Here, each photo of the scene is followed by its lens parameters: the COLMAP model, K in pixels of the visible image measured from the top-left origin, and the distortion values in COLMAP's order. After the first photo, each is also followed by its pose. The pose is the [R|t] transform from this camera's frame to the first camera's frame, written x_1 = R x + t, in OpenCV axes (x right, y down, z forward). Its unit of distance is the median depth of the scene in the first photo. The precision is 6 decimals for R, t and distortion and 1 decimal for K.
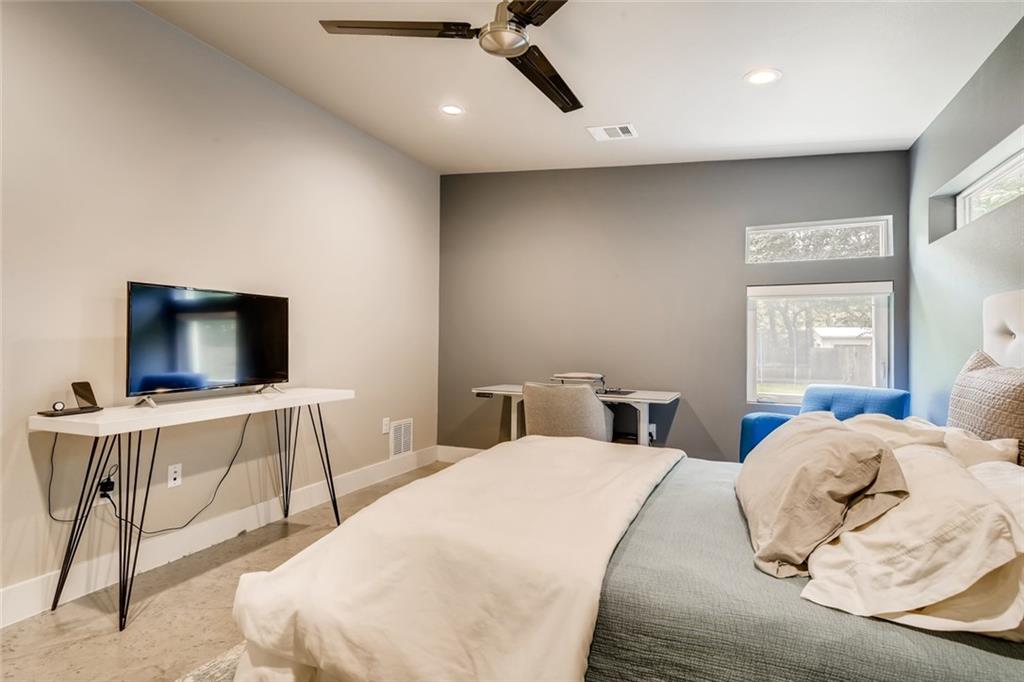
lens RADIAL K [[517.3, 0, 513.0], [0, 517.3, 335.7], [0, 0, 1]] dist [0.033175, -0.007916]
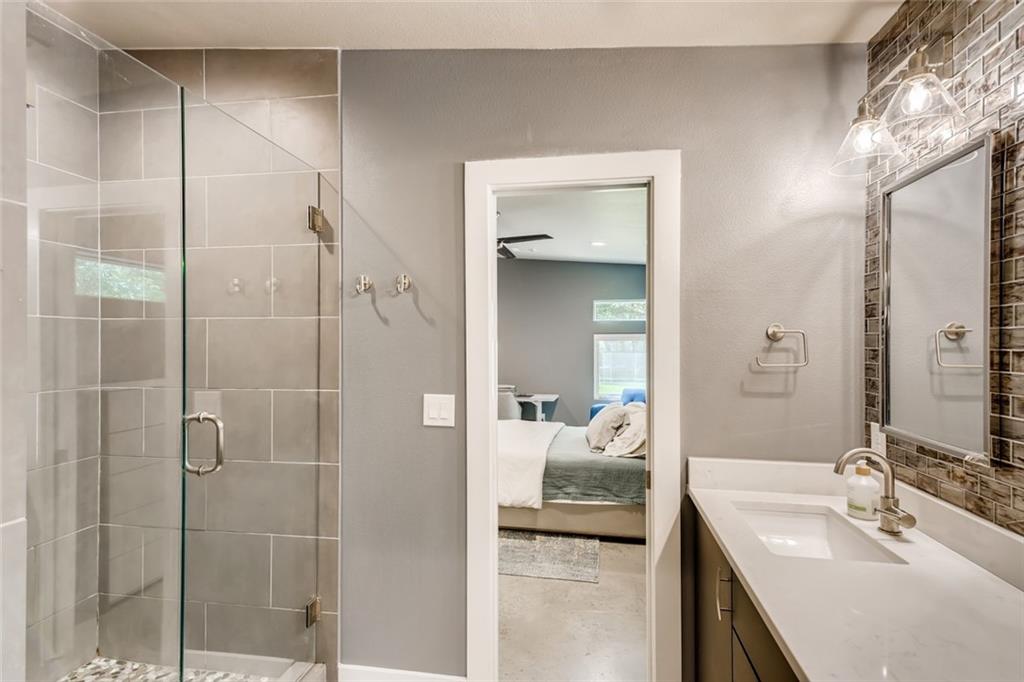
lens RADIAL K [[517.3, 0, 510.5], [0, 517.3, 344.7], [0, 0, 1]] dist [0.033175, -0.007916]
pose [[0.969521, -0.005679, 0.244944, -0.283528], [0.002285, 0.999897, 0.014139, -0.091523], [-0.244999, -0.013149, 0.969434, -0.704602]]
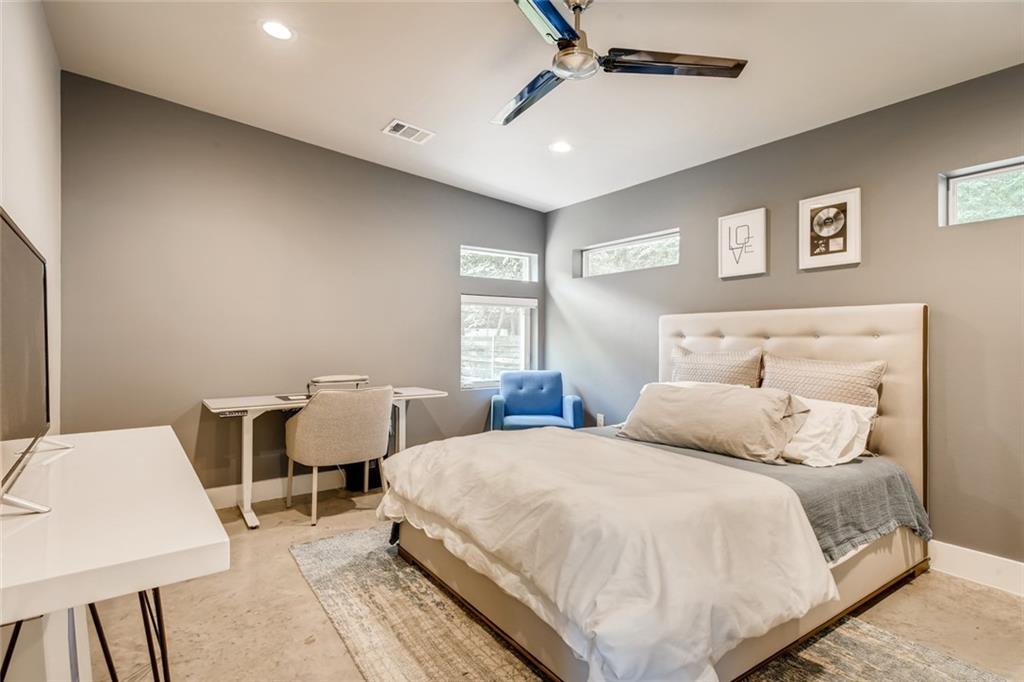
lens RADIAL K [[517.3, 0, 510.3], [0, 517.3, 337.0], [0, 0, 1]] dist [0.033175, -0.007916]
pose [[0.510414, -0.002673, 0.859925, -0.586971], [-0.007401, 0.999944, 0.007501, -0.005403], [-0.859897, -0.010193, 0.510366, 0.319078]]
